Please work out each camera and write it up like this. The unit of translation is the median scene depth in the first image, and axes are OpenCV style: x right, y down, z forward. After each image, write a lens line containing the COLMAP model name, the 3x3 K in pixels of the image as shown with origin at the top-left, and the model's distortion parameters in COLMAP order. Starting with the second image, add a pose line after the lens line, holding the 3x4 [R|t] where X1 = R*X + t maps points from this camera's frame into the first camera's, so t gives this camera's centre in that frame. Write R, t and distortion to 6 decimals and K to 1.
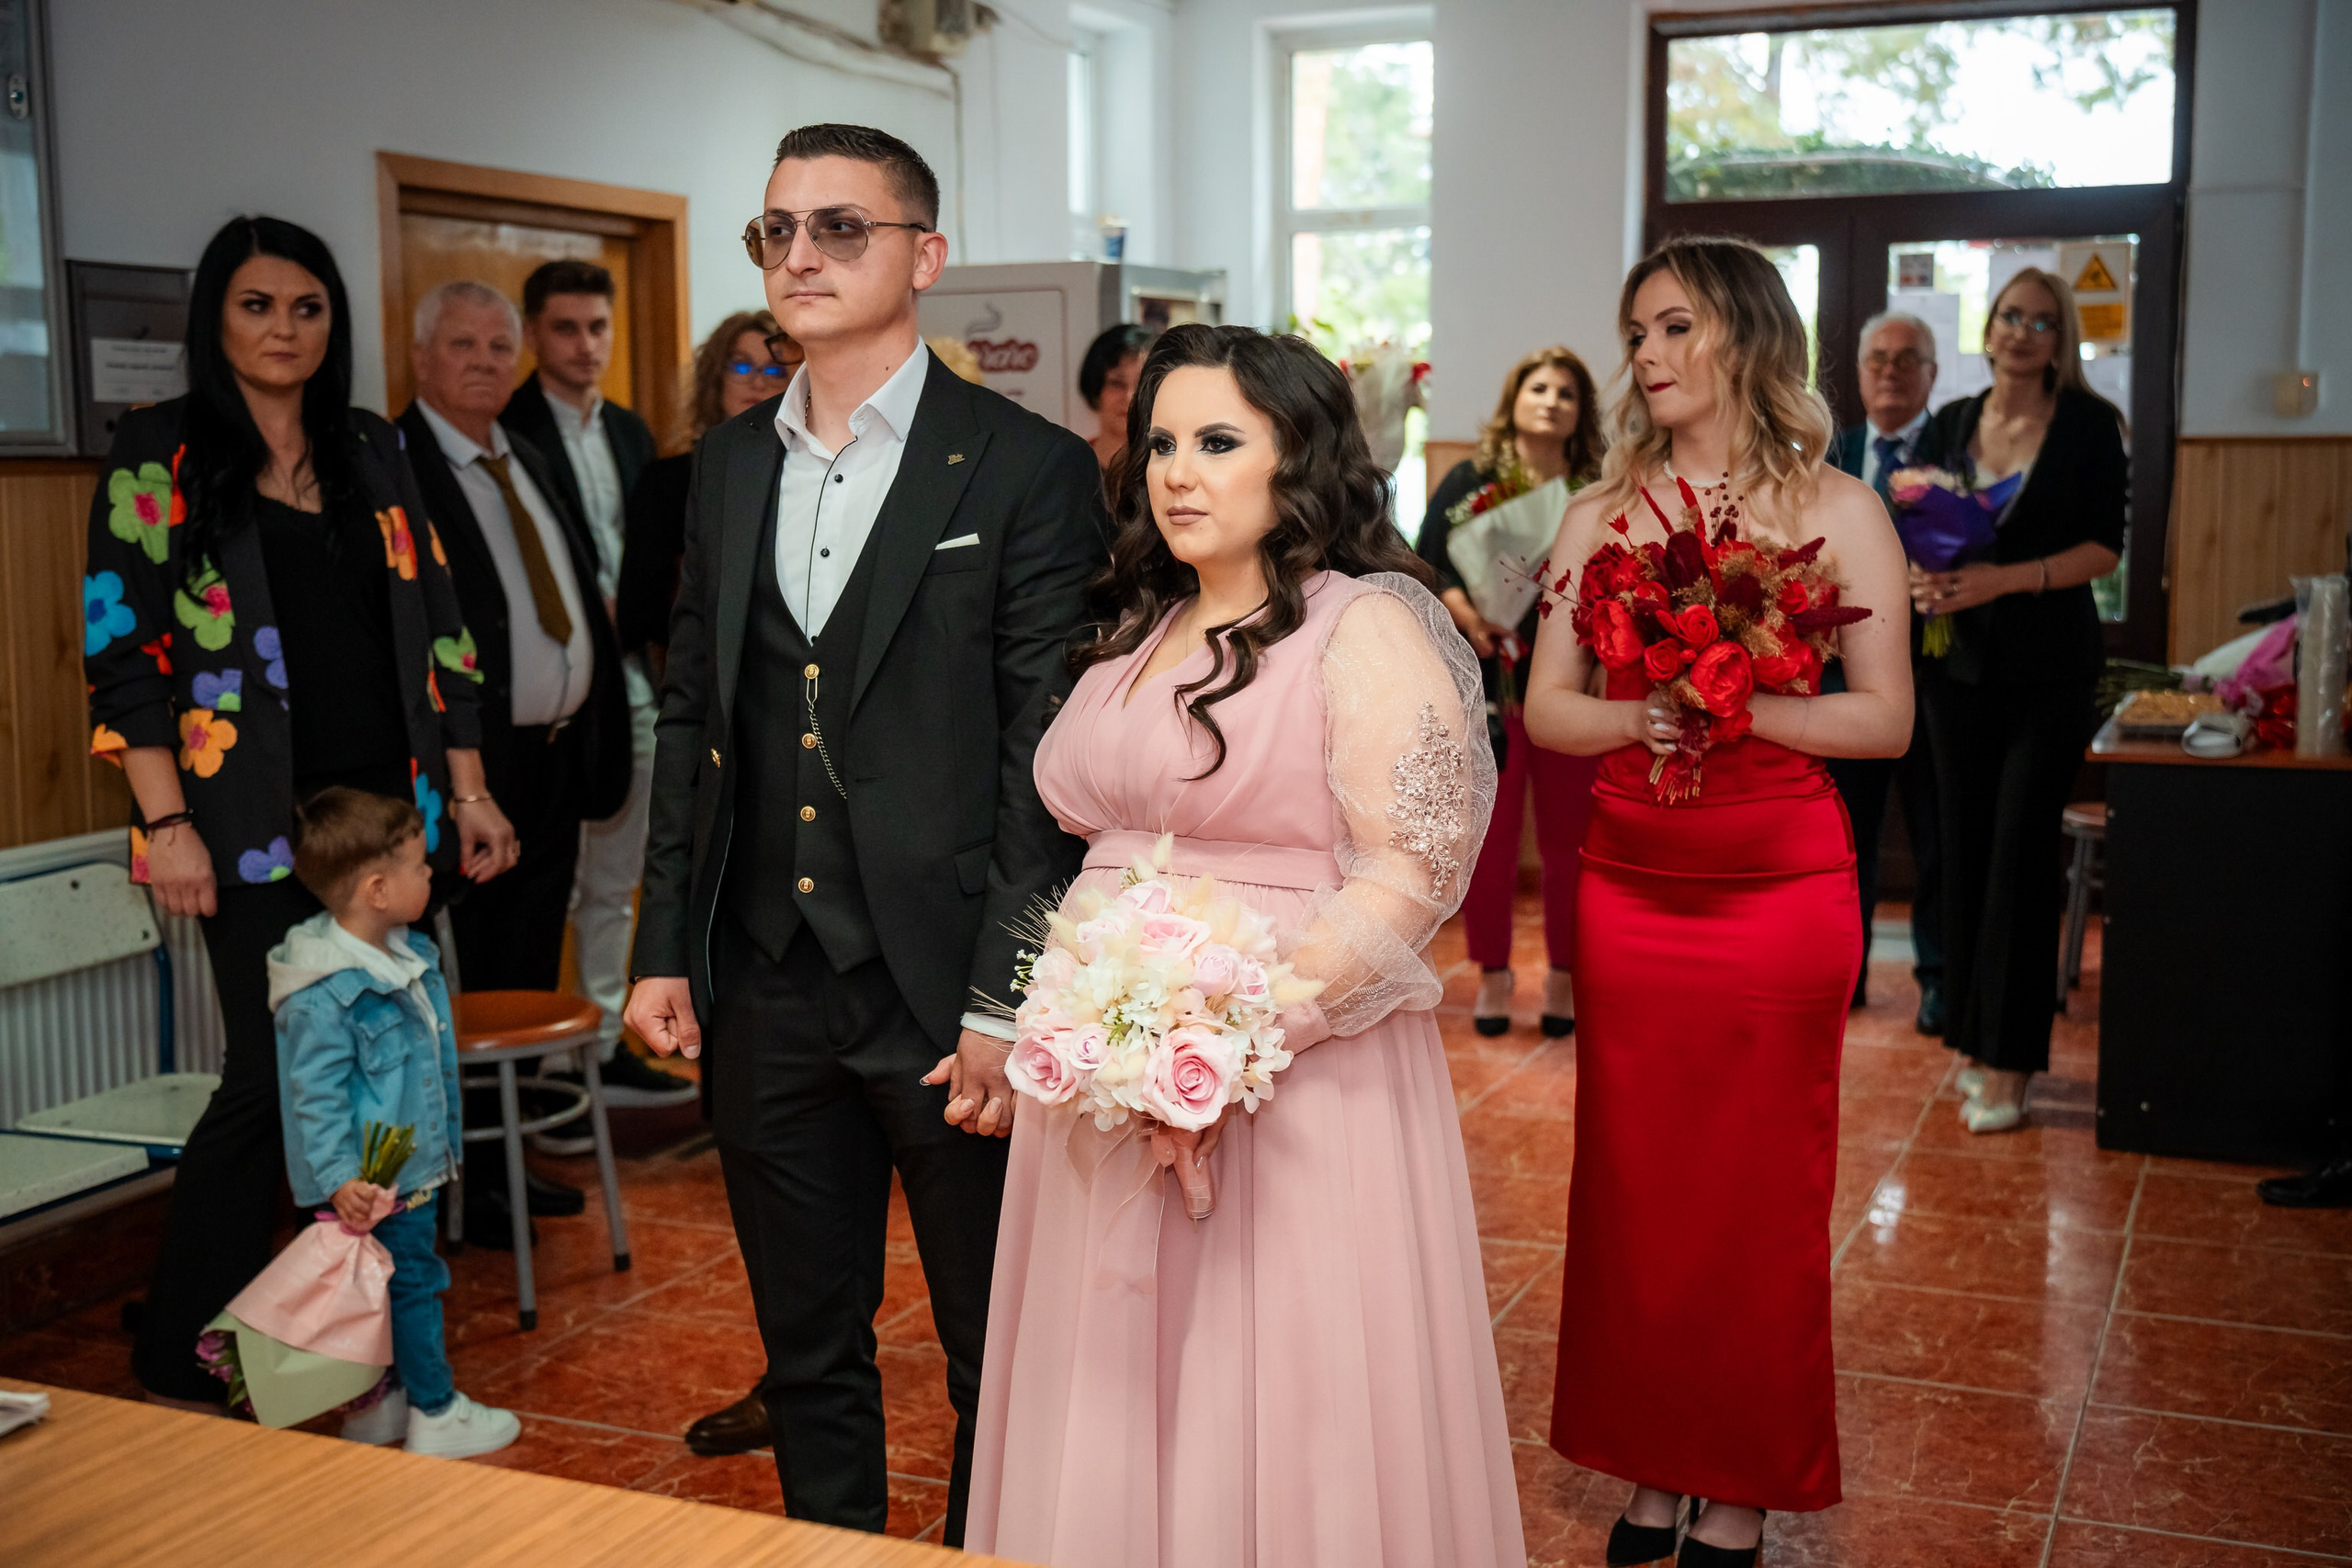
lens RADIAL K [[2690.7, 0, 1171.7], [0, 2690.7, 780.4], [0, 0, 1]] dist [0.000819, -0.012629]
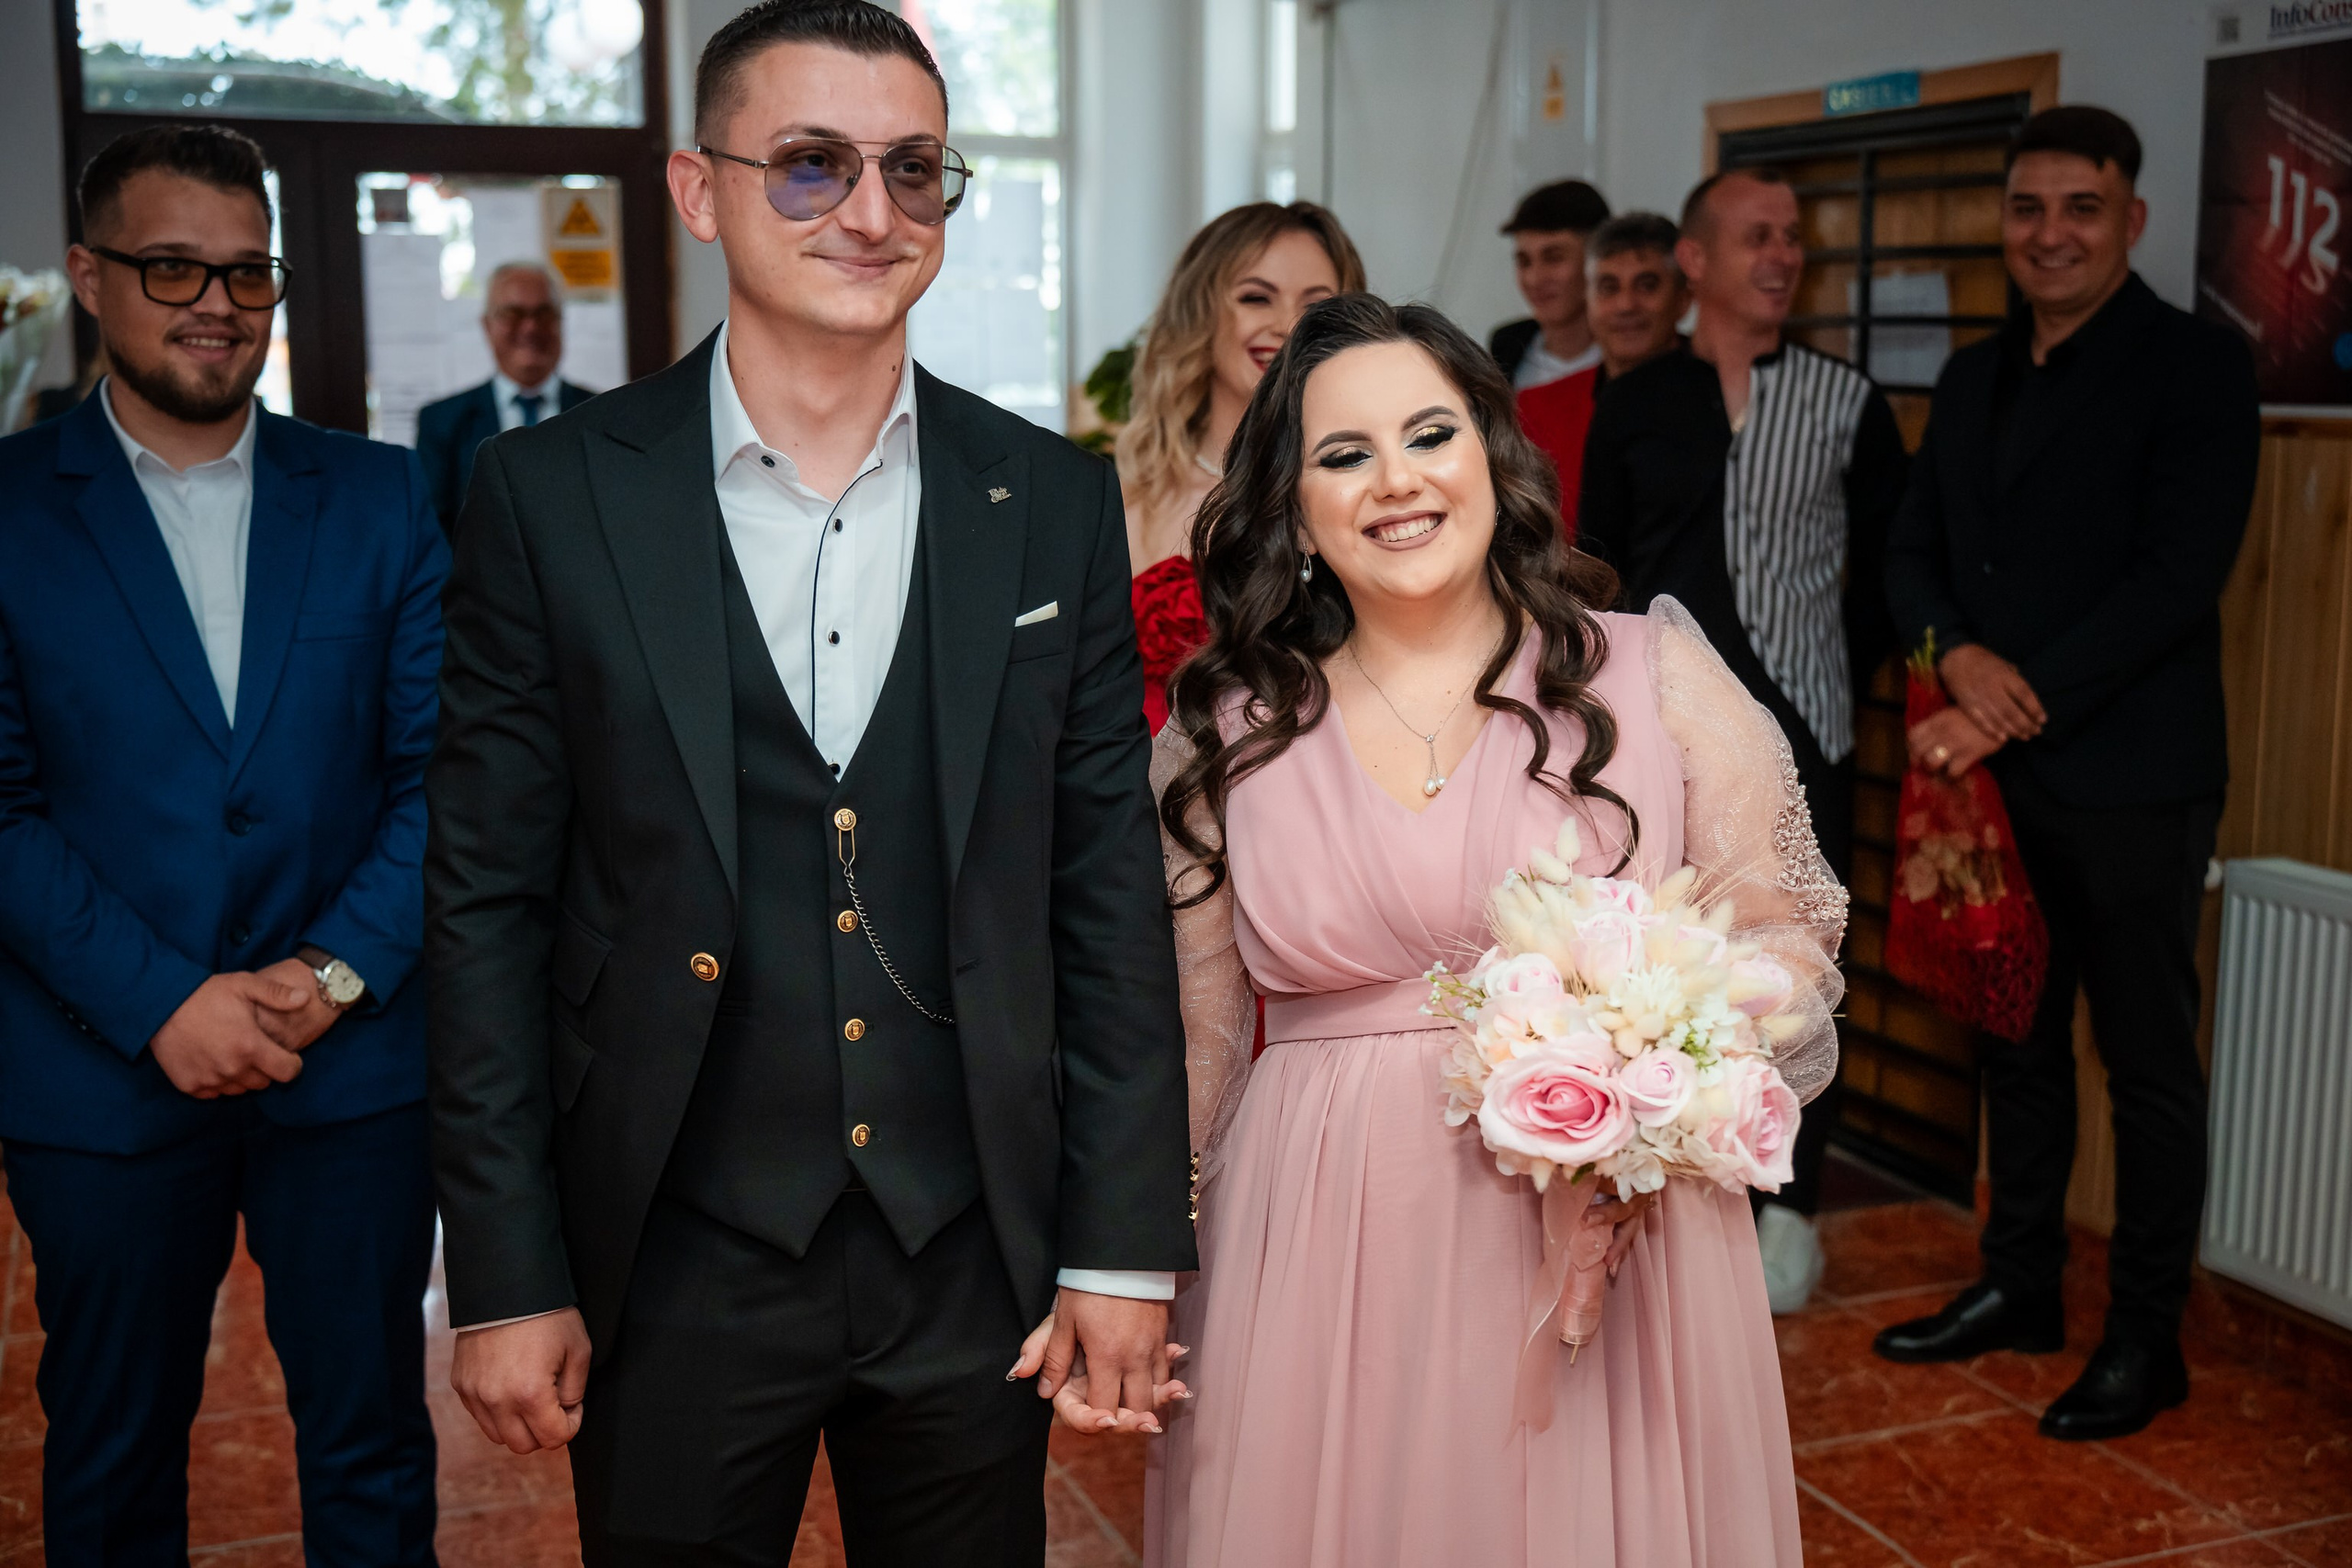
lens RADIAL K [[2690.7, 0, 1171.7], [0, 2690.7, 780.4], [0, 0, 1]] dist [0.000819, -0.012629]
pose [[0.713443, -0.103759, 0.692988, -0.319105], [0.084642, 0.994495, 0.061763, -0.049570], [-0.695582, 0.014591, 0.718298, 0.273014]]
